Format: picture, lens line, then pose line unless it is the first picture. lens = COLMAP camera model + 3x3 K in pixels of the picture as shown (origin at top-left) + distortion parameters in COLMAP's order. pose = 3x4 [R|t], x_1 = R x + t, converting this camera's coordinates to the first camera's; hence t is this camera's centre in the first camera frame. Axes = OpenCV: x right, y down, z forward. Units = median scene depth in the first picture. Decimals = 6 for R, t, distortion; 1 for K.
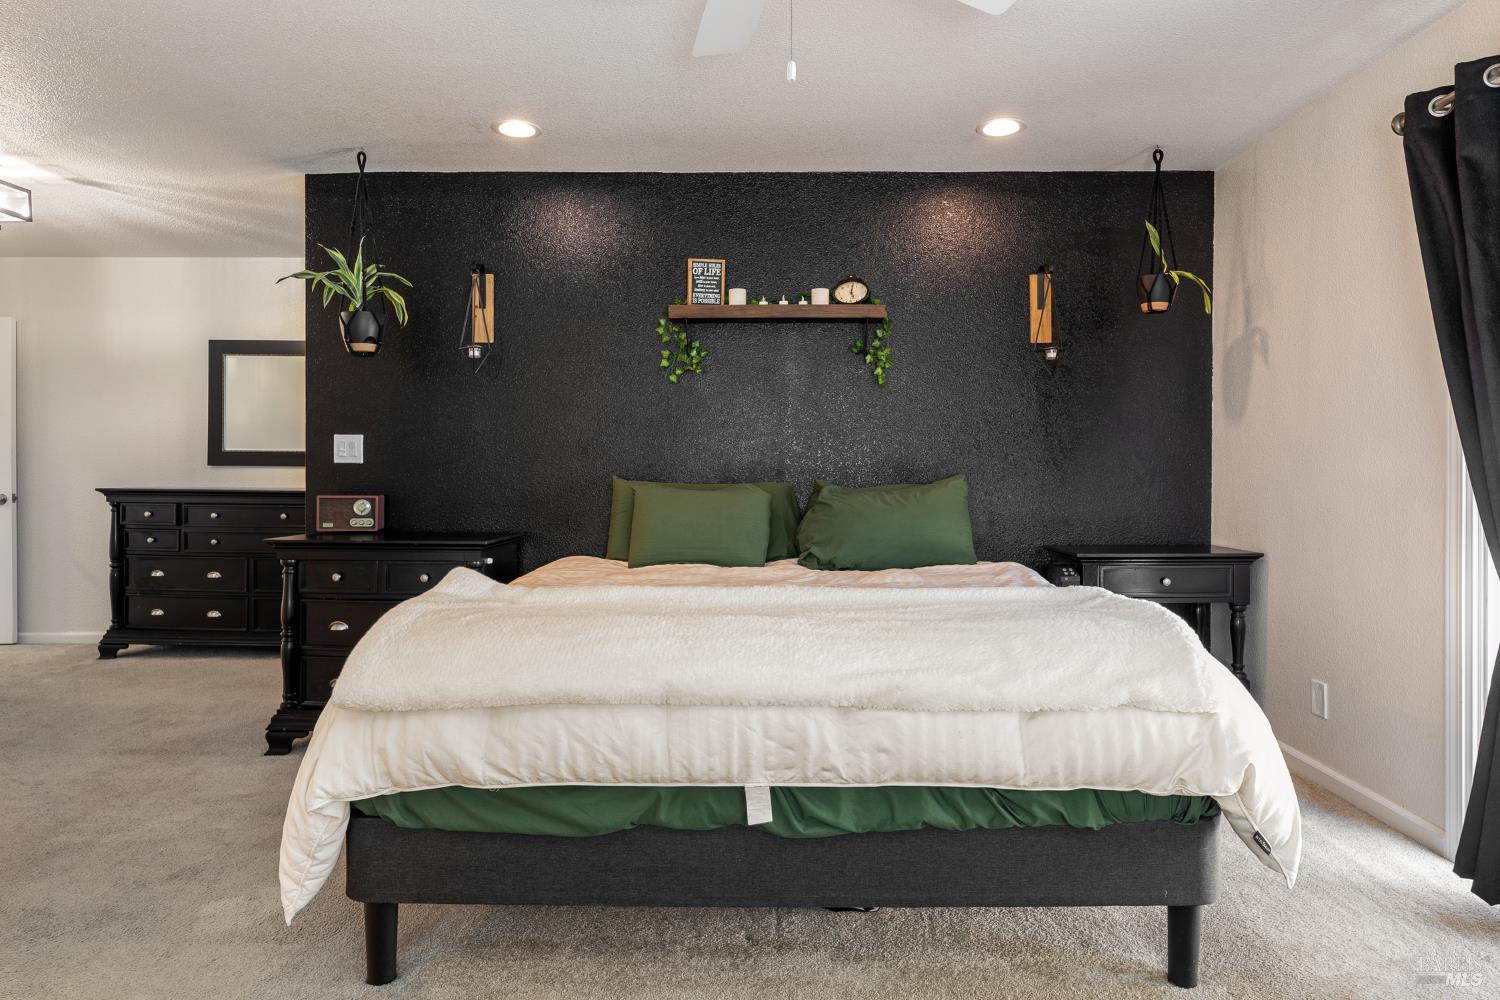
lens RADIAL K [[900.4, 0, 769.3], [0, 900.4, 475.8], [0, 0, 1]] dist [-0.000298, 0.003069]
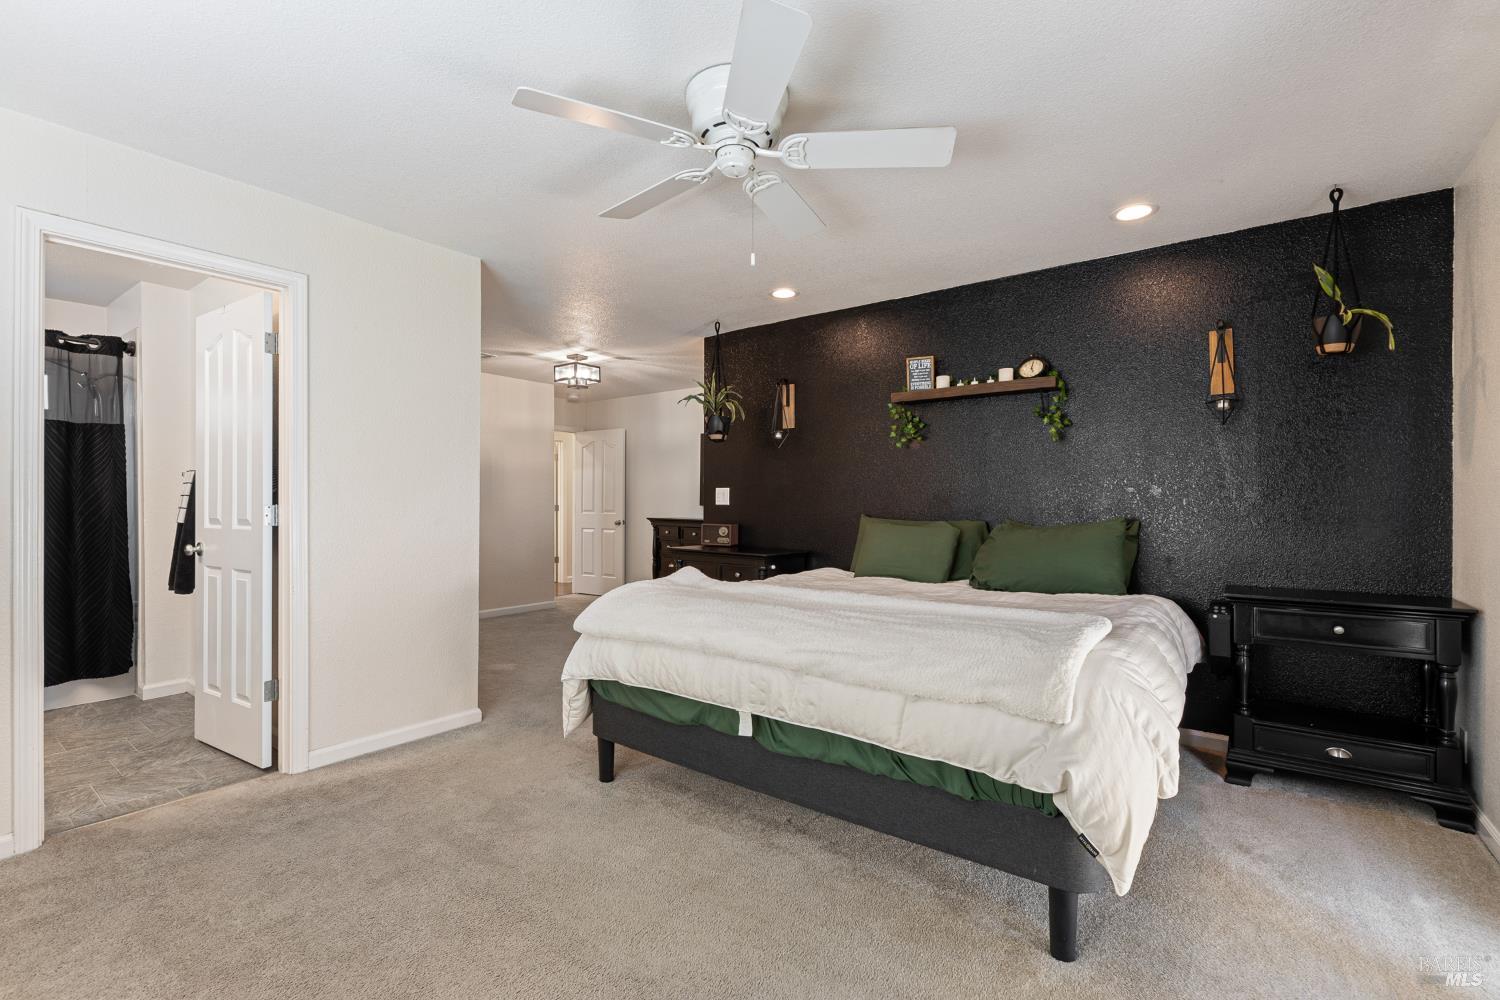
lens RADIAL K [[671.1, 0, 744.0], [0, 671.1, 505.0], [0, 0, 1]] dist [-0.000387, -0.000141]
pose [[0.793461, 0.003601, -0.608610, 0.340268], [-0.010688, 0.999911, -0.008017, -0.004222], [0.608527, 0.012866, 0.793429, 0.028651]]
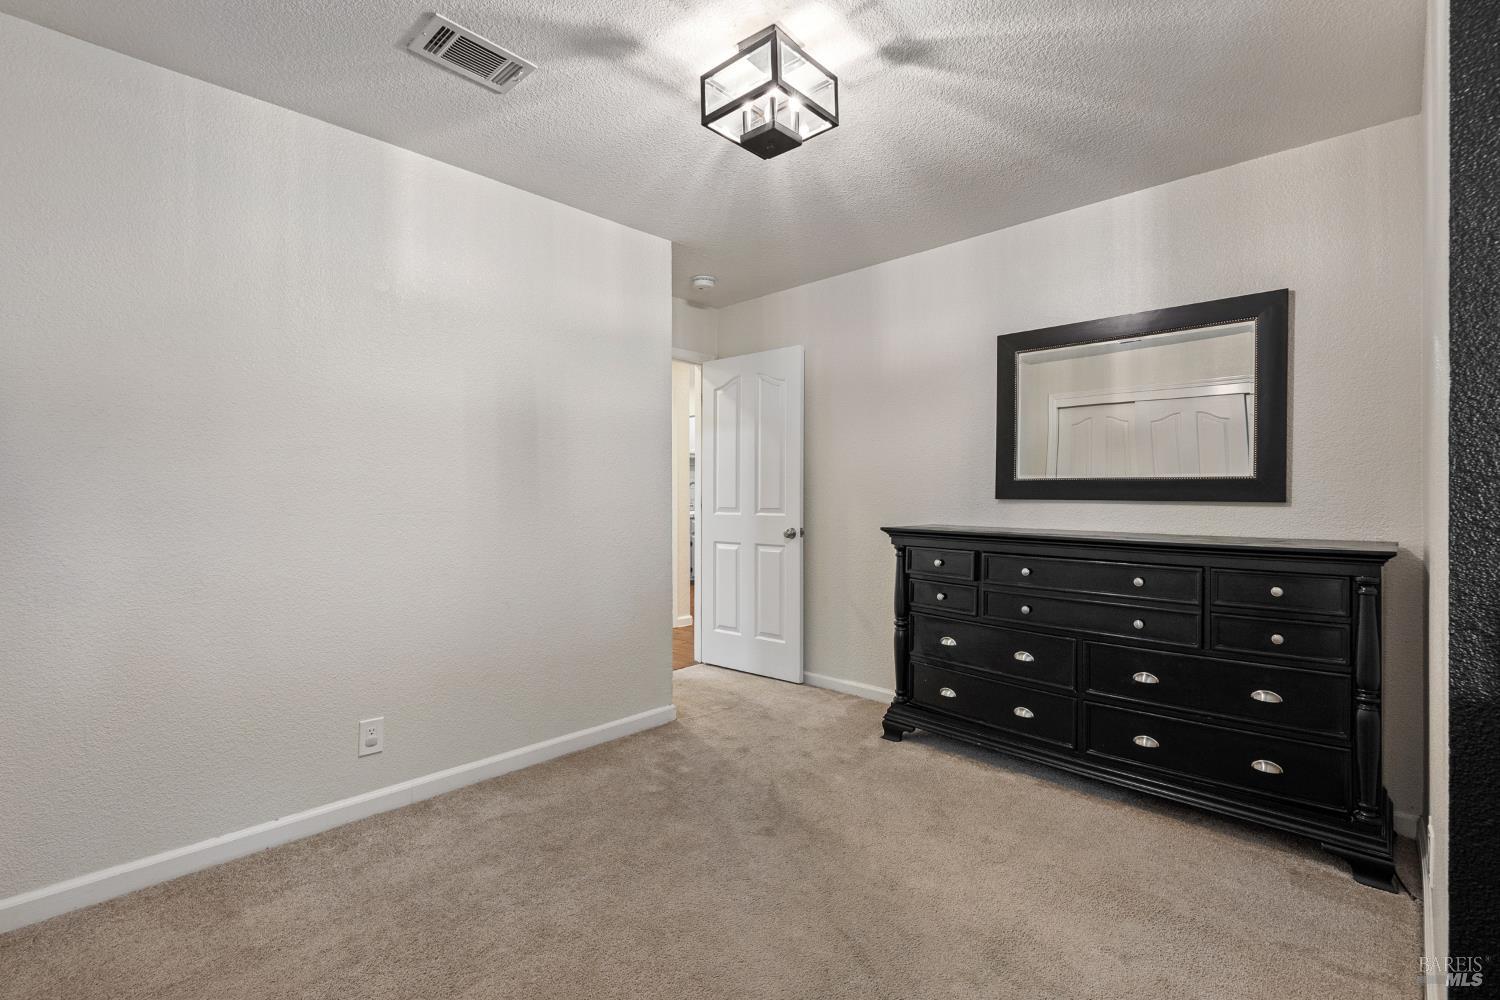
lens RADIAL K [[671.1, 0, 748.5], [0, 671.1, 494.3], [0, 0, 1]] dist [-0.000387, -0.000141]
pose [[0.724266, -0.000712, -0.689520, -0.548547], [-0.007128, 0.999938, -0.008520, -0.013729], [0.689484, 0.011086, 0.724216, 0.628939]]
